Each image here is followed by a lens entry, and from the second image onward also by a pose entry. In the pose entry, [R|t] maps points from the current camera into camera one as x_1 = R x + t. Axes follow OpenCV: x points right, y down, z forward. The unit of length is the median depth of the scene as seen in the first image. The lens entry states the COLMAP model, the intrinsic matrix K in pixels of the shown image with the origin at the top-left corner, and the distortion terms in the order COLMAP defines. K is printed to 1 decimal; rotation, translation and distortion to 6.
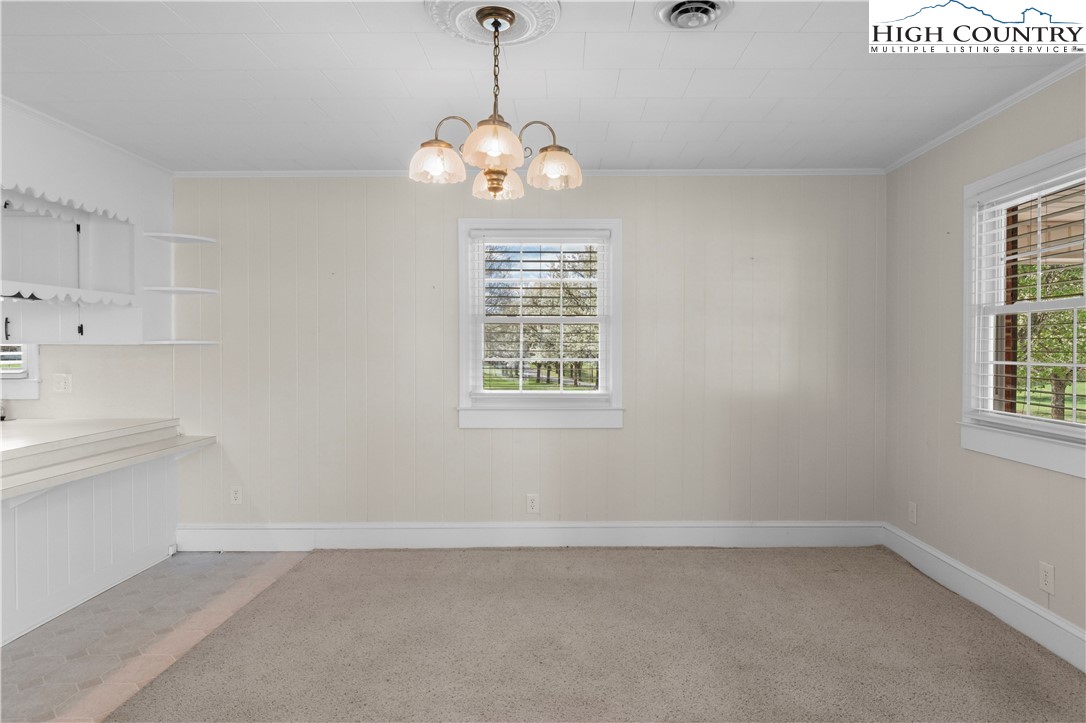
lens RADIAL K [[642.8, 0, 556.7], [0, 642.8, 358.0], [0, 0, 1]] dist [-0.004638, -0.000842]
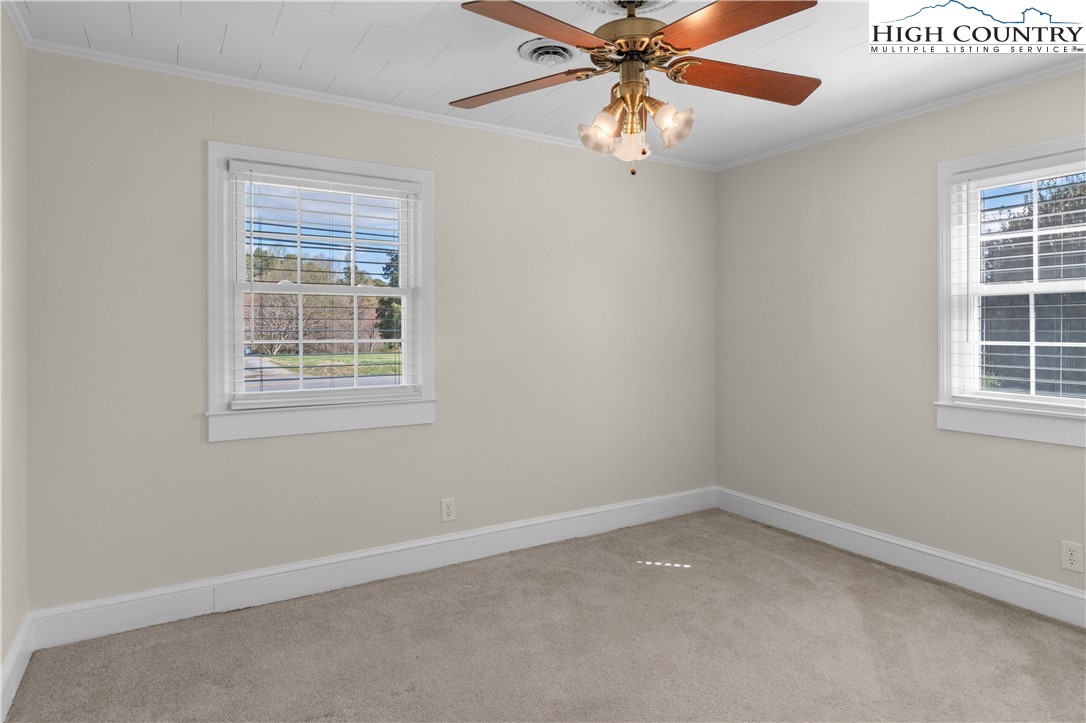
lens RADIAL K [[642.8, 0, 570.8], [0, 642.8, 325.8], [0, 0, 1]] dist [-0.004638, -0.000842]
pose [[0.853910, 0.000298, 0.520421, -0.178087], [0.007317, 0.999894, -0.012578, -0.005182], [-0.520369, 0.014548, 0.853817, 0.203116]]
